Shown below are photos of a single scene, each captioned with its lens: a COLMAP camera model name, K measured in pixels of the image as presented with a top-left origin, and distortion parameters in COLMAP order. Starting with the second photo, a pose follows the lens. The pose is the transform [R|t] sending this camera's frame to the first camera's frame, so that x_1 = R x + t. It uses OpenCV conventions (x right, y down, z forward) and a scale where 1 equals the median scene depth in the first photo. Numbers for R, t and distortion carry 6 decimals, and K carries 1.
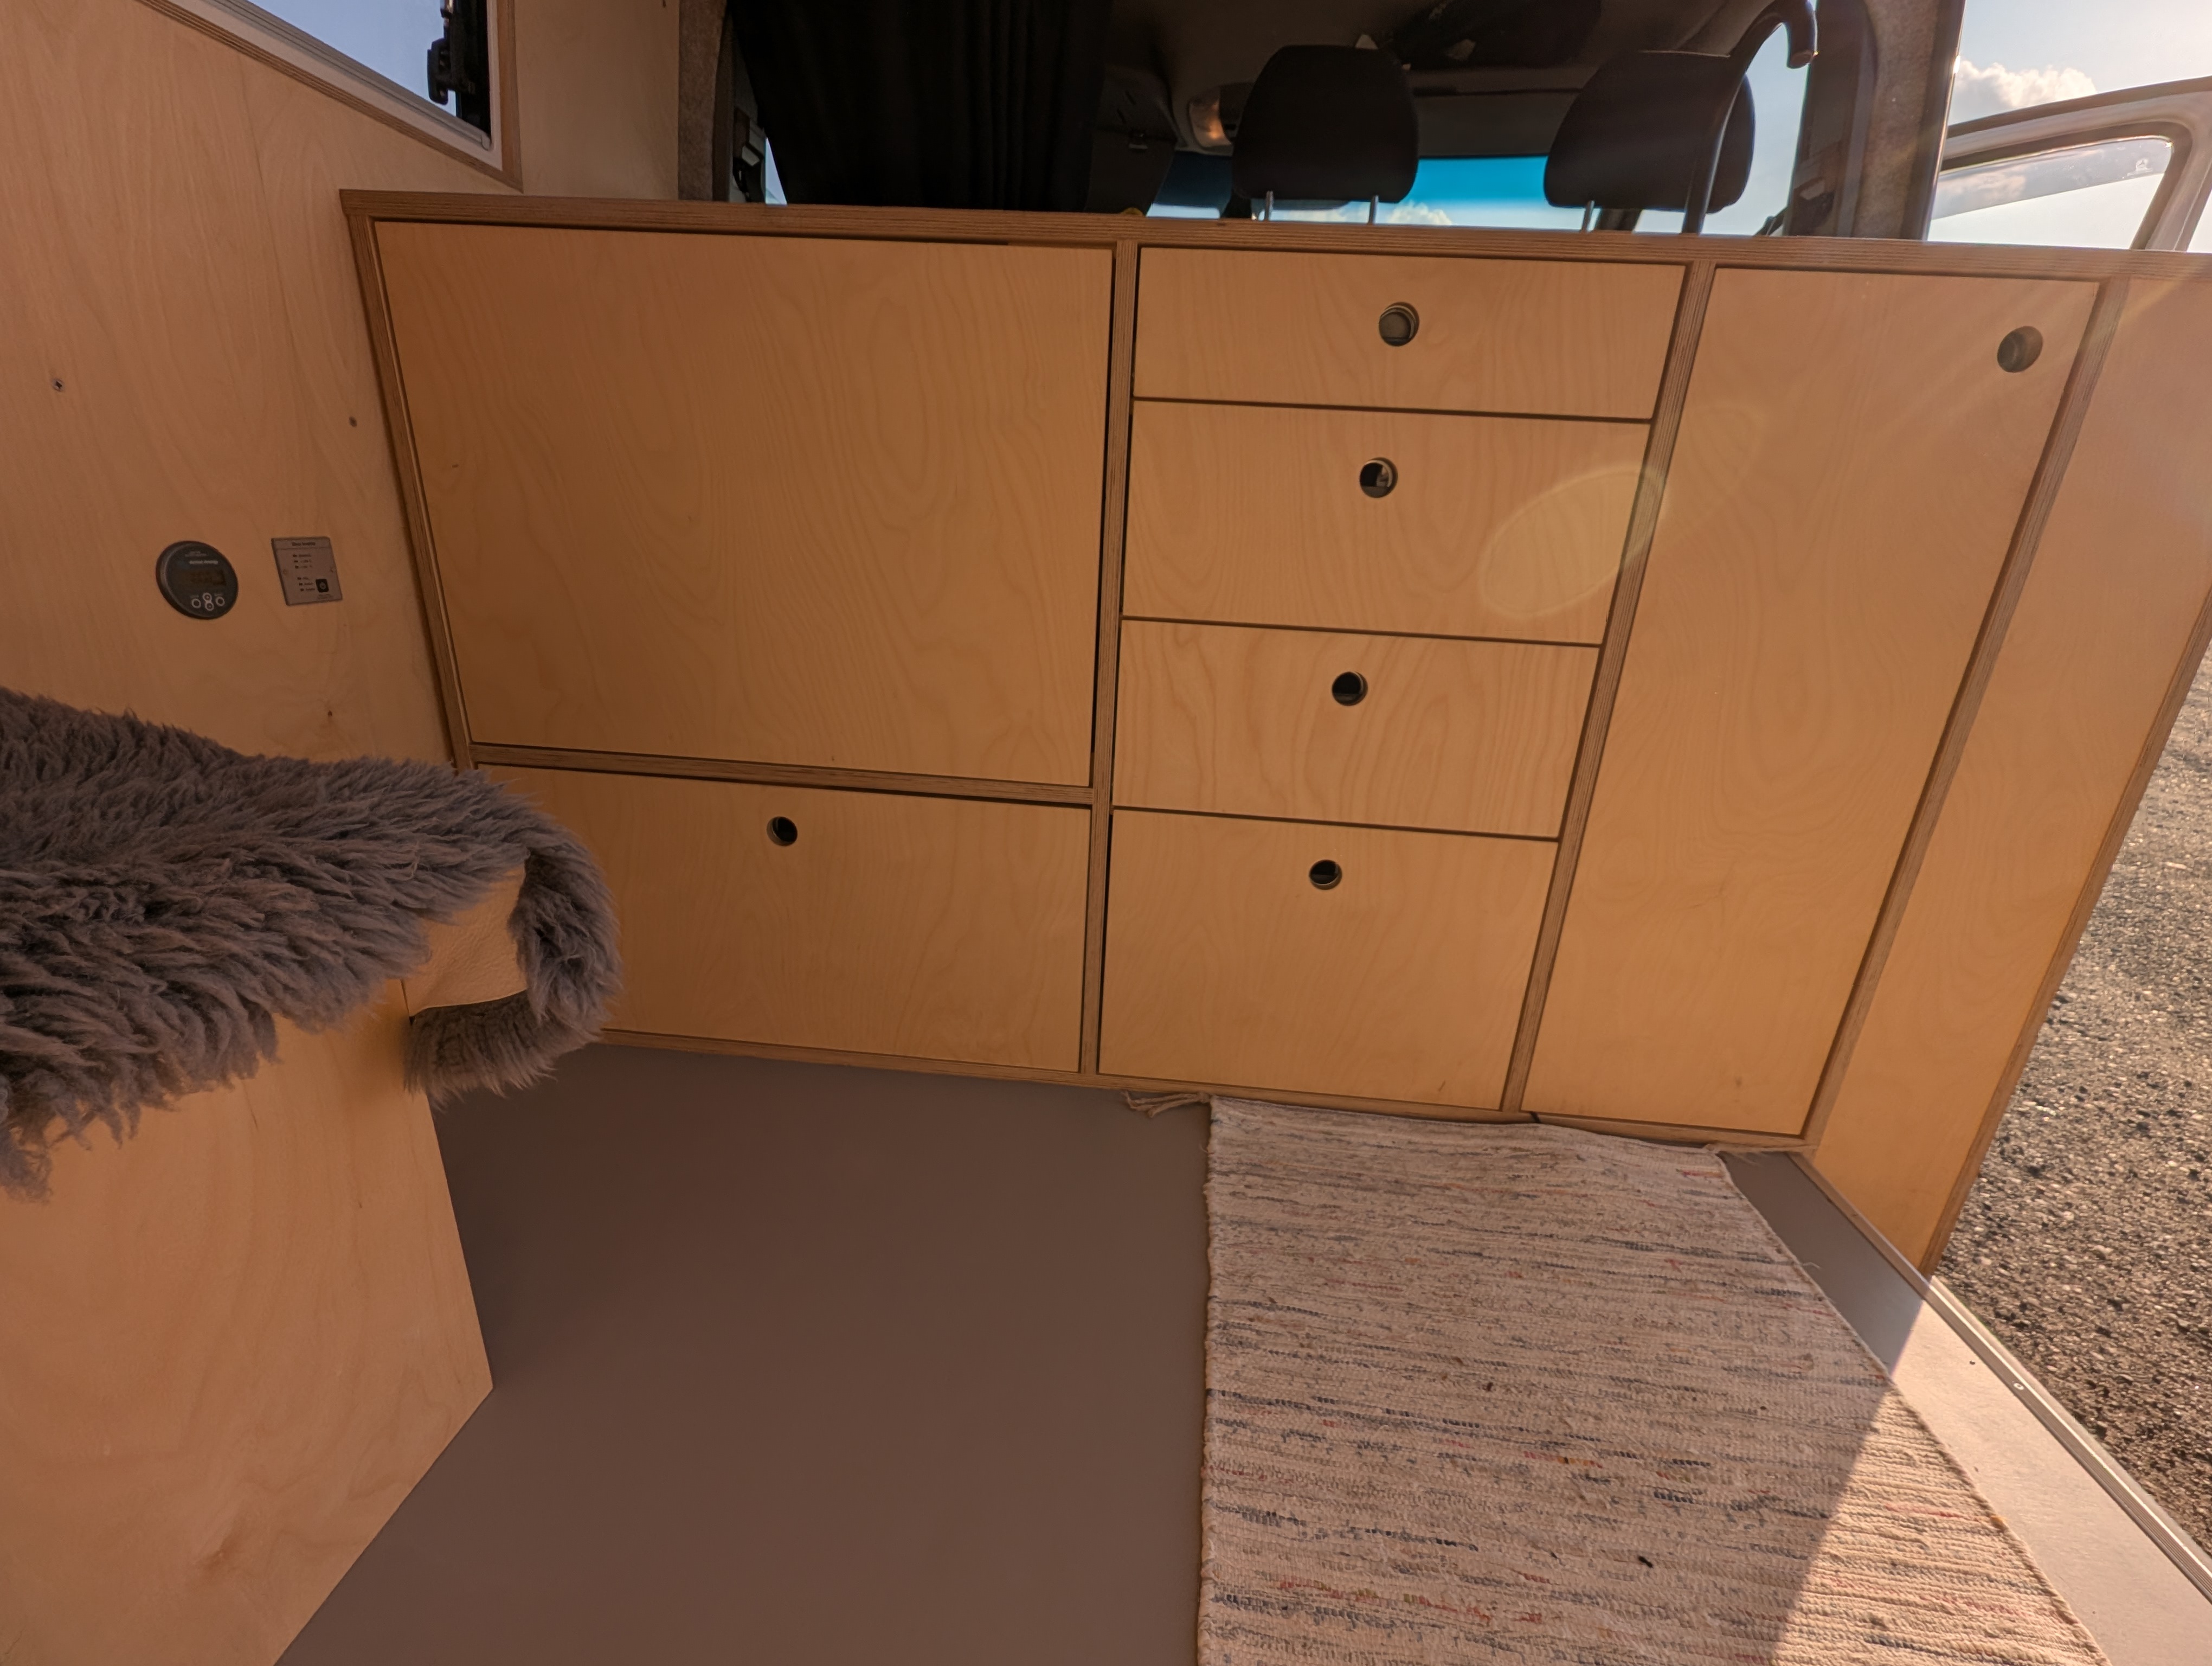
lens RADIAL K [[910.8, 0, 1113.8], [0, 910.8, 816.8], [0, 0, 1]] dist [0.006296, -0.003213]
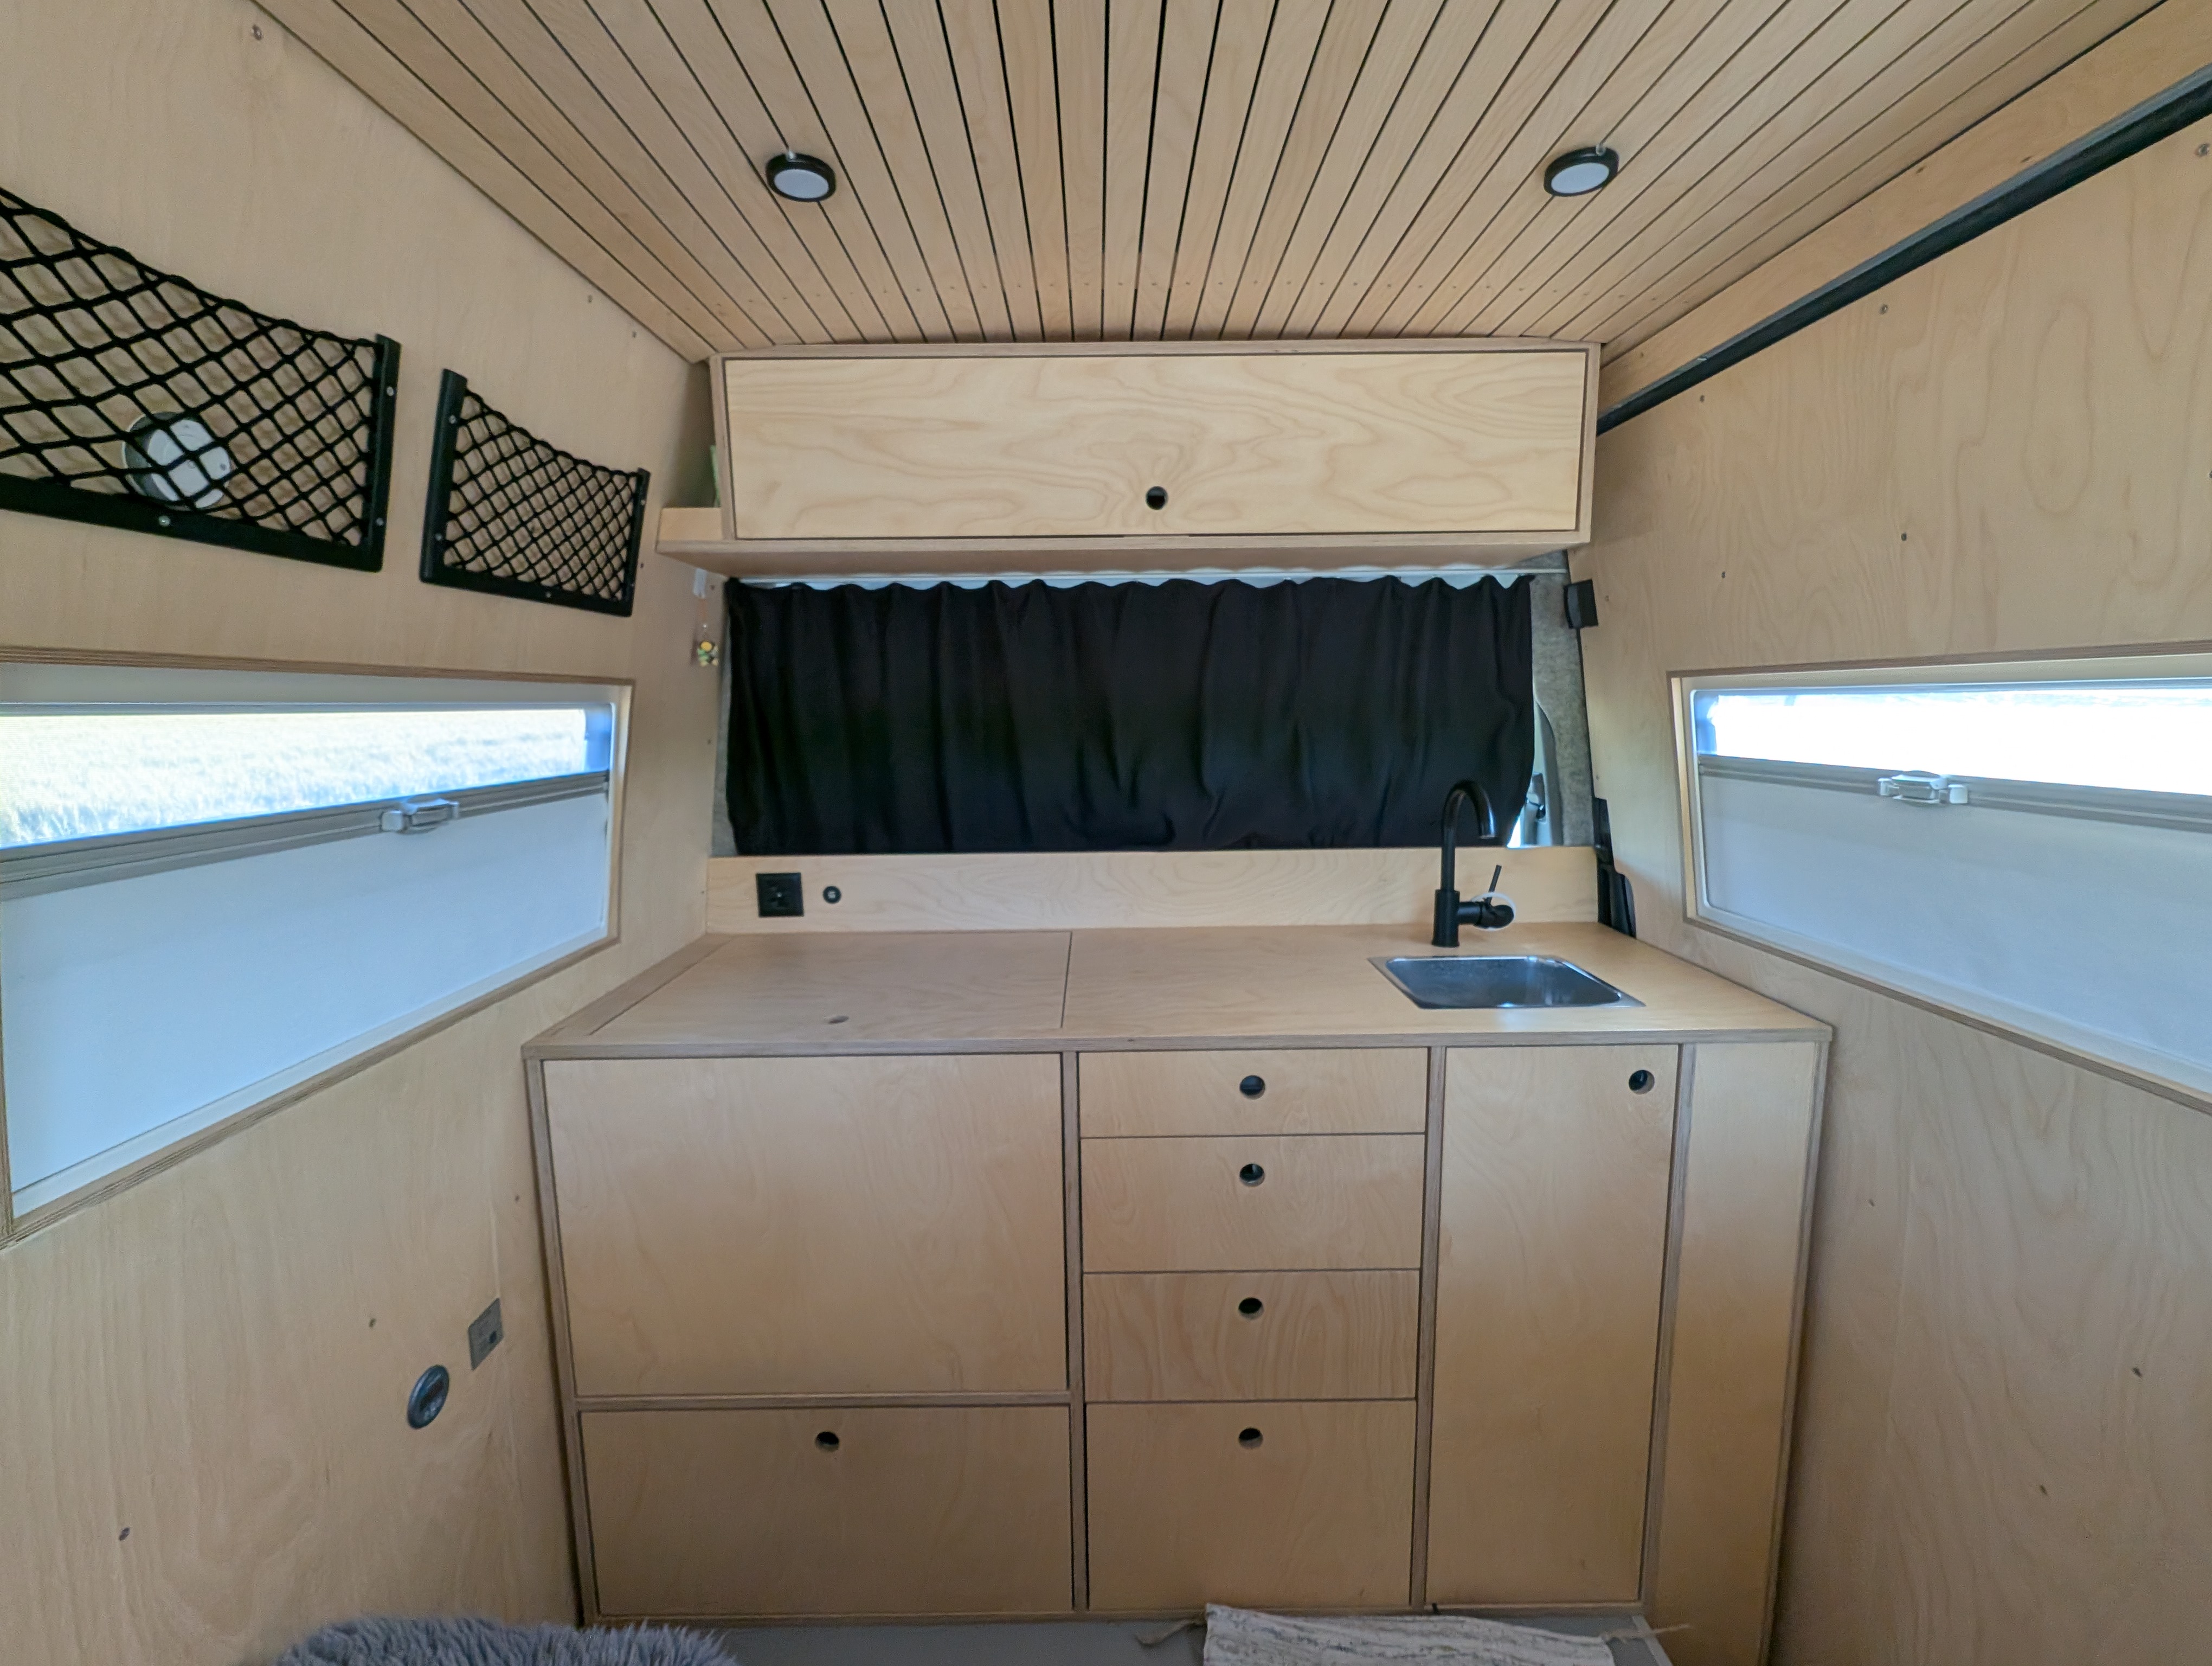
lens RADIAL K [[910.8, 0, 1097.3], [0, 910.8, 834.9], [0, 0, 1]] dist [0.006296, -0.003213]
pose [[0.994198, -0.077442, 0.074652, -0.018434], [0.089923, 0.979222, -0.181763, -0.528947], [-0.059025, 0.187421, 0.980505, -0.413951]]
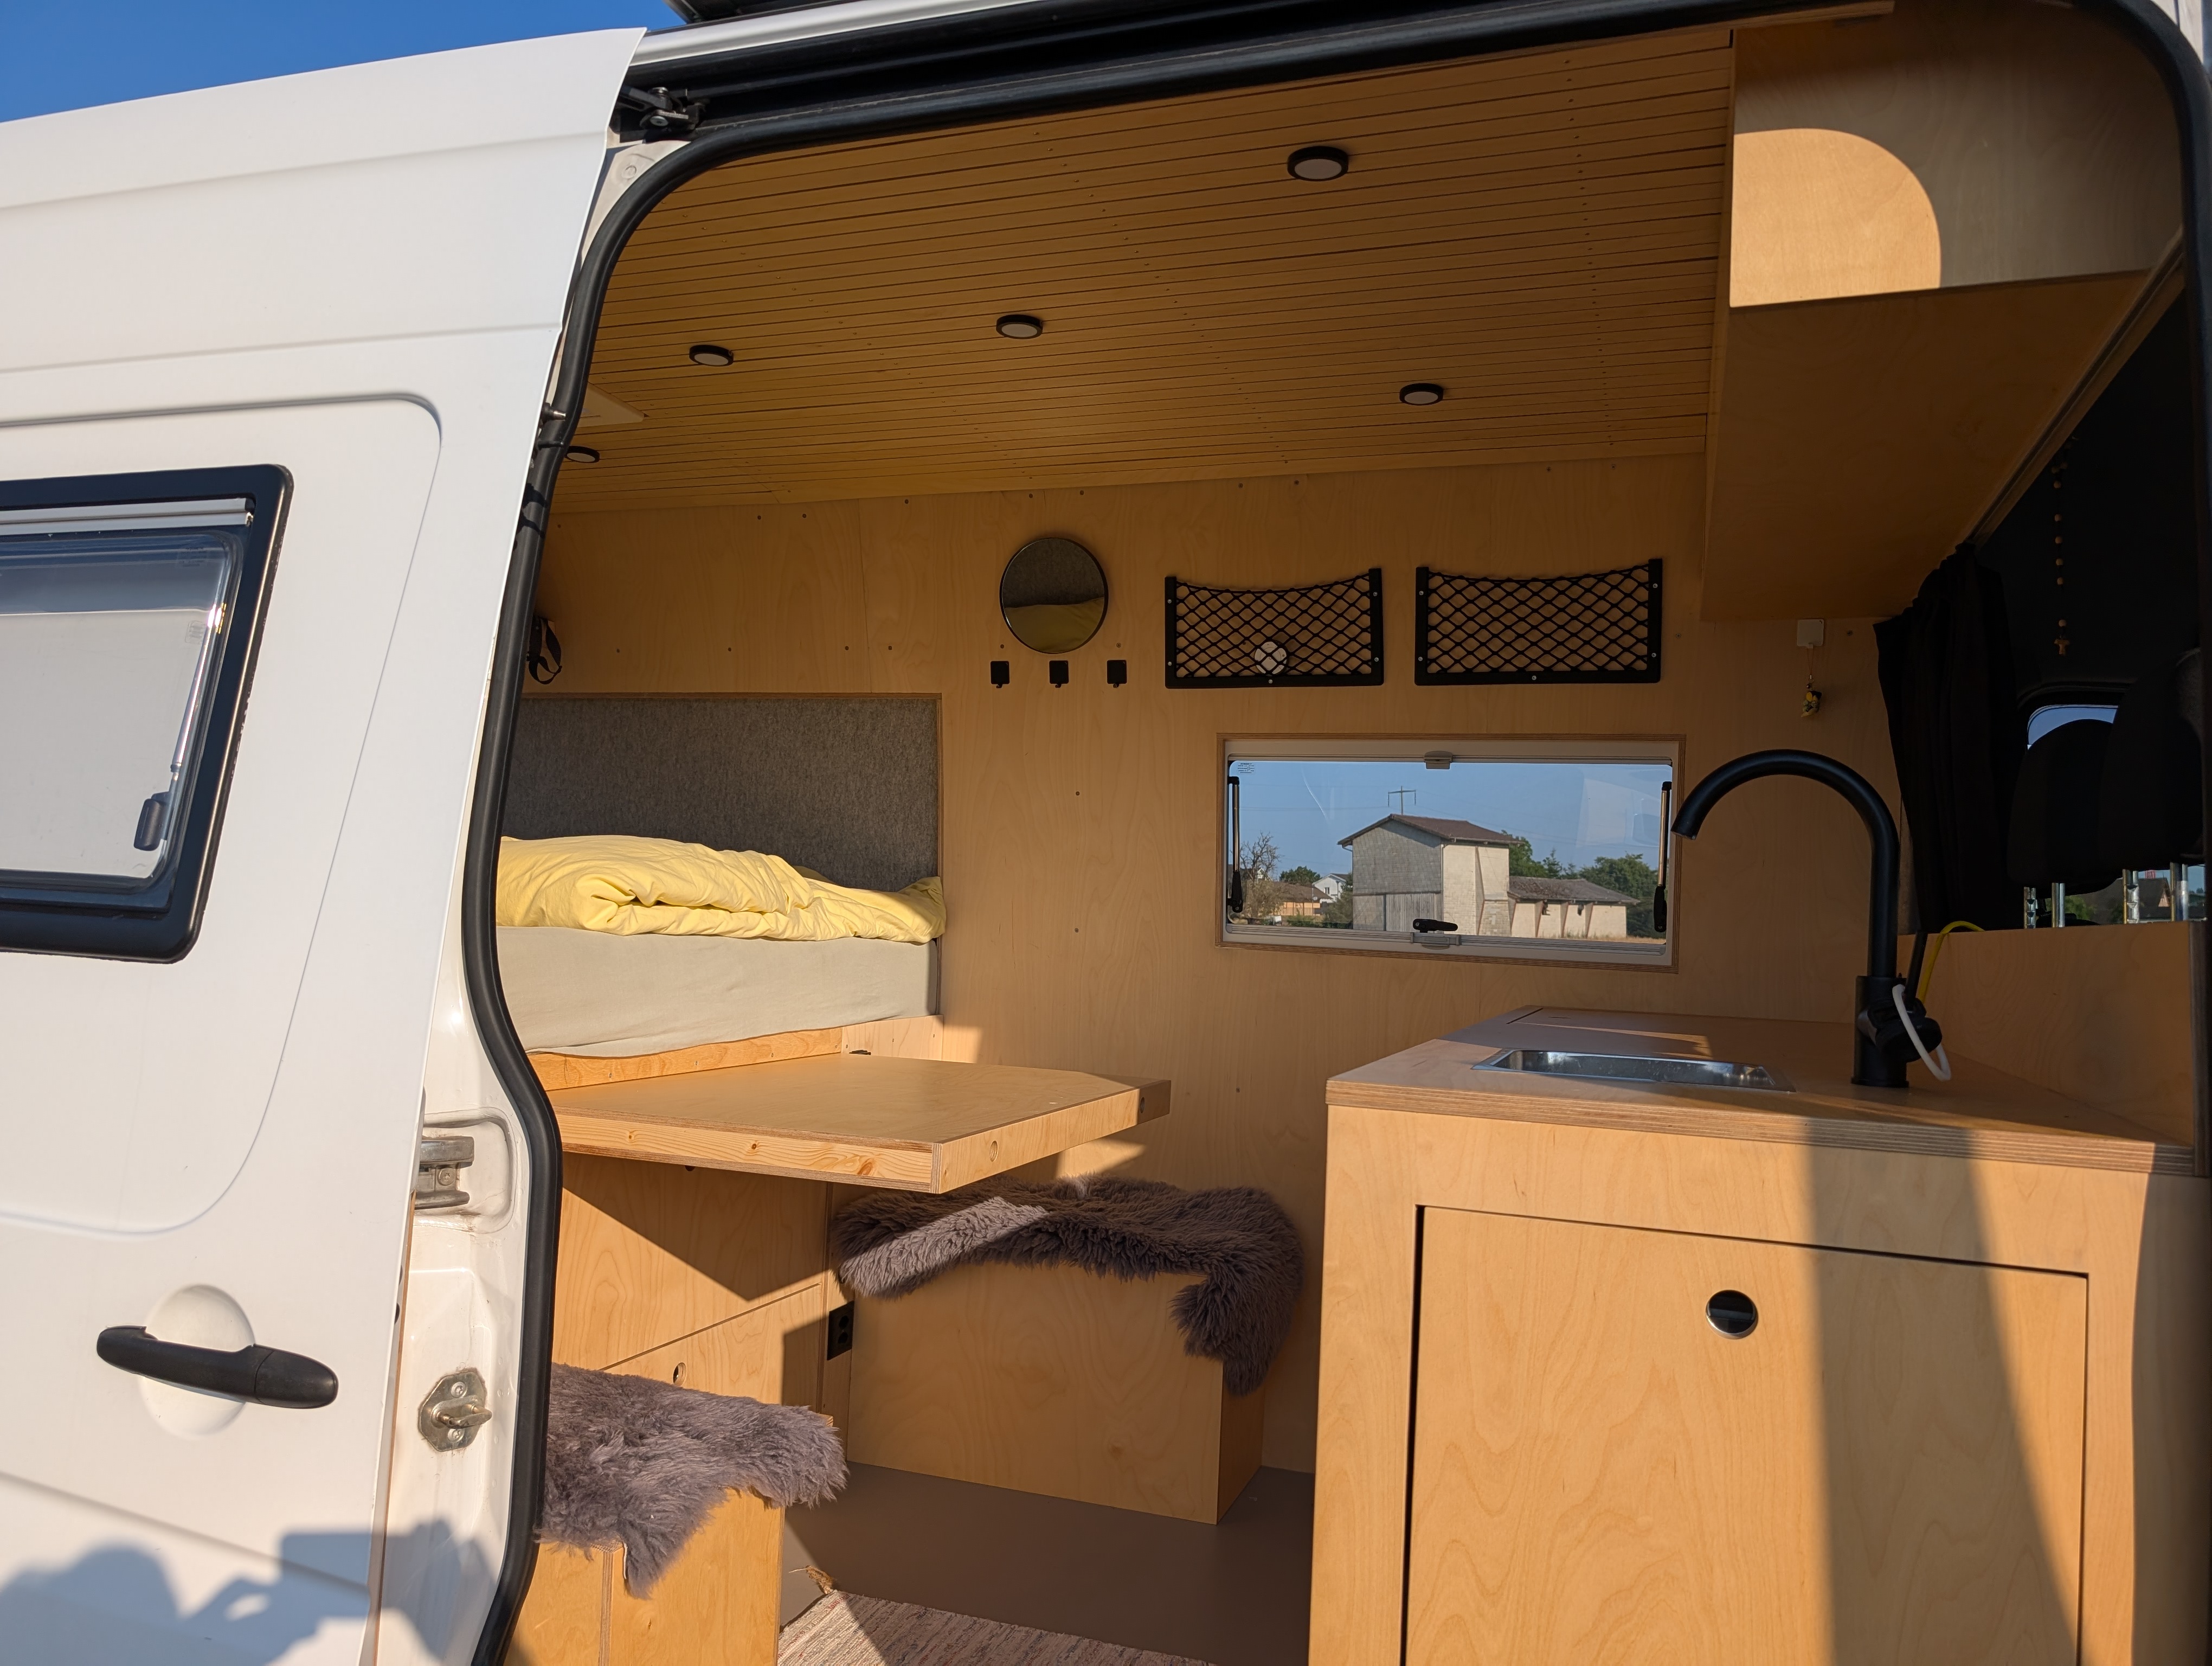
lens RADIAL K [[1576.6, 0, 1062.9], [0, 1576.6, 853.8], [0, 0, 1]] dist [0.010606, -0.014145]
pose [[-0.273600, -0.103462, -0.956263, 2.106738], [-0.372484, 0.928018, 0.006167, -0.508499], [0.886791, 0.357880, -0.292444, 0.777527]]
